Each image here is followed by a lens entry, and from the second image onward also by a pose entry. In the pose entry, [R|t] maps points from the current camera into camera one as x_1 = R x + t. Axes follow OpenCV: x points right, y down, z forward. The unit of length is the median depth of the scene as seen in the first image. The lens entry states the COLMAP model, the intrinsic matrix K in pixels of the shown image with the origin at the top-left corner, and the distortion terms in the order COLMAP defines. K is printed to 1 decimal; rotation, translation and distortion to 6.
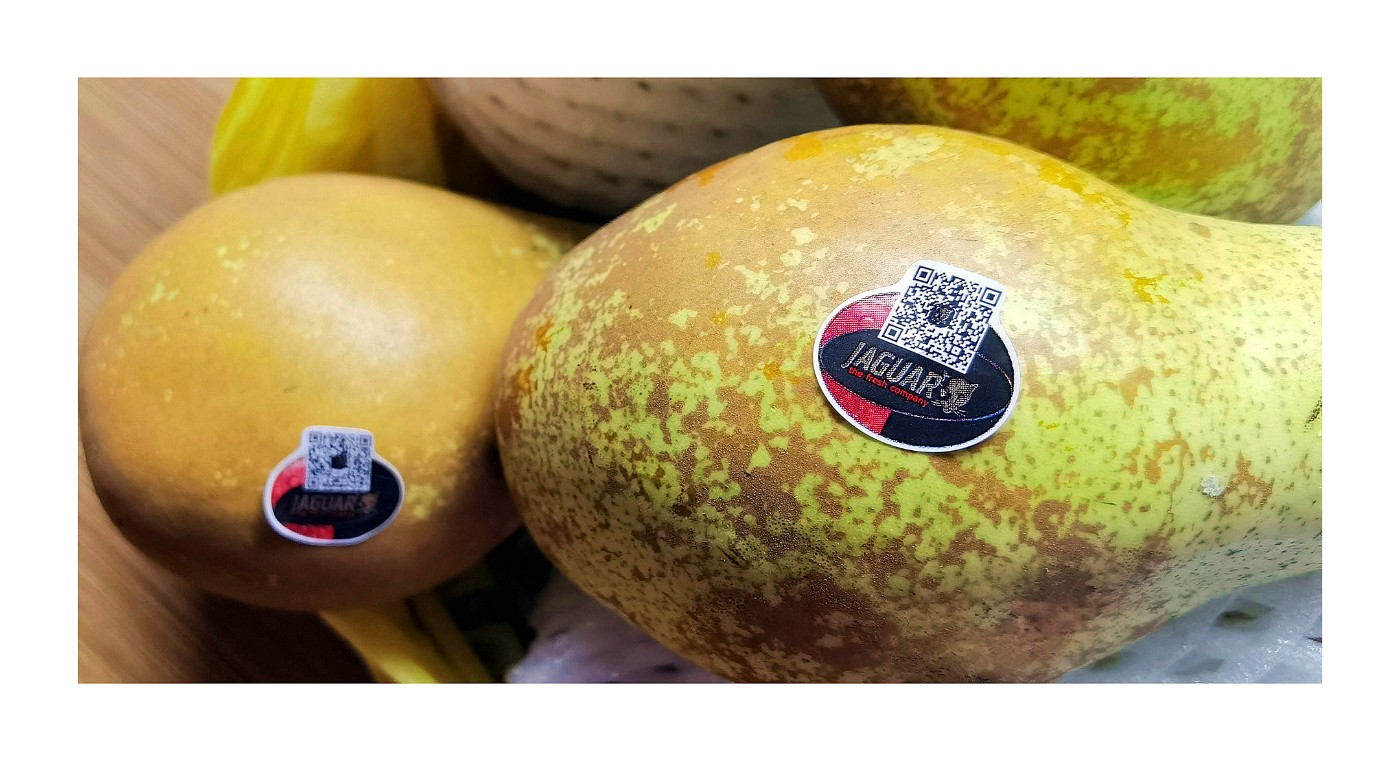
lens RADIAL K [[1222.2, 0, 700.0], [0, 1222.2, 380.5], [0, 0, 1]] dist [-0.159526, -0.005083]
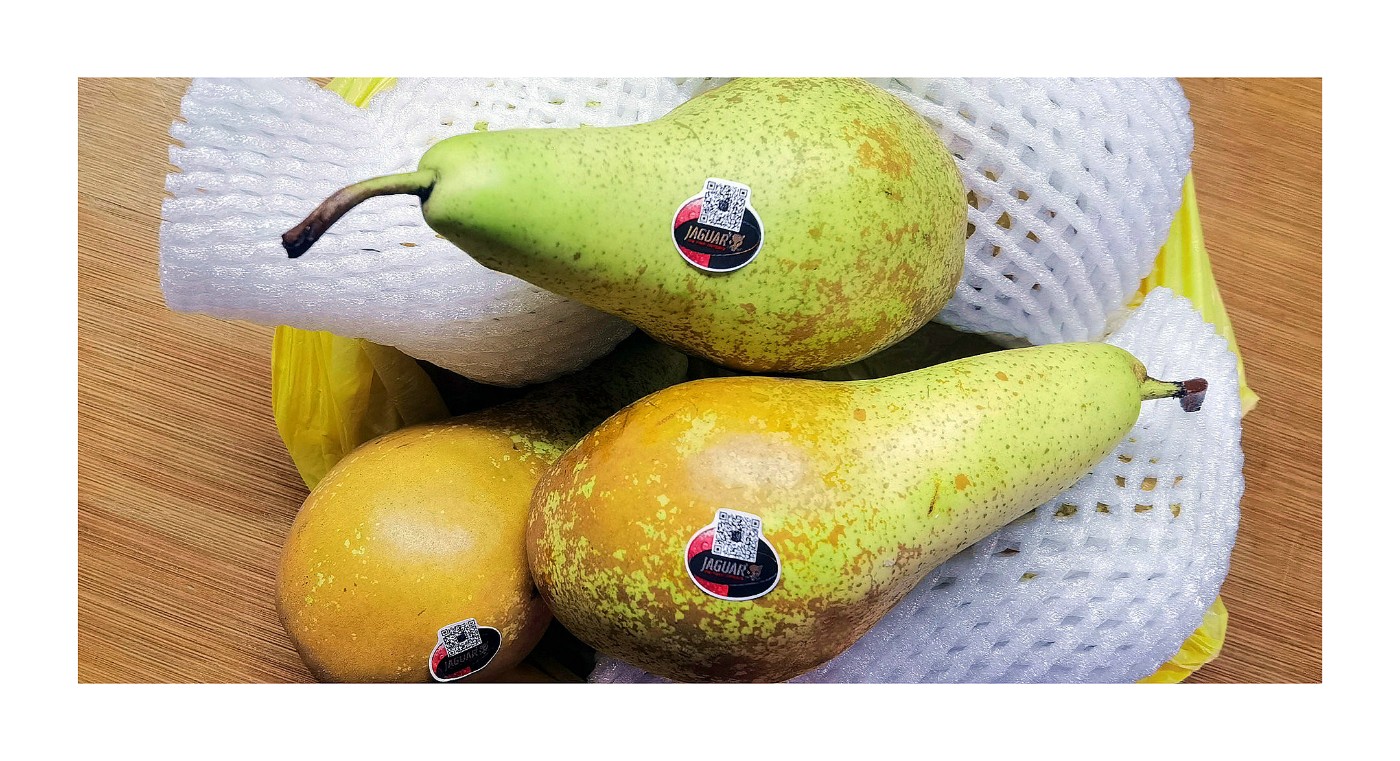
lens RADIAL K [[1222.2, 0, 700.0], [0, 1222.2, 380.5], [0, 0, 1]] dist [-0.159526, -0.005083]
pose [[0.943876, -0.330176, 0.009059, 0.198351], [0.323913, 0.930643, 0.170245, -0.655535], [-0.064641, -0.157756, 0.985360, -0.995110]]
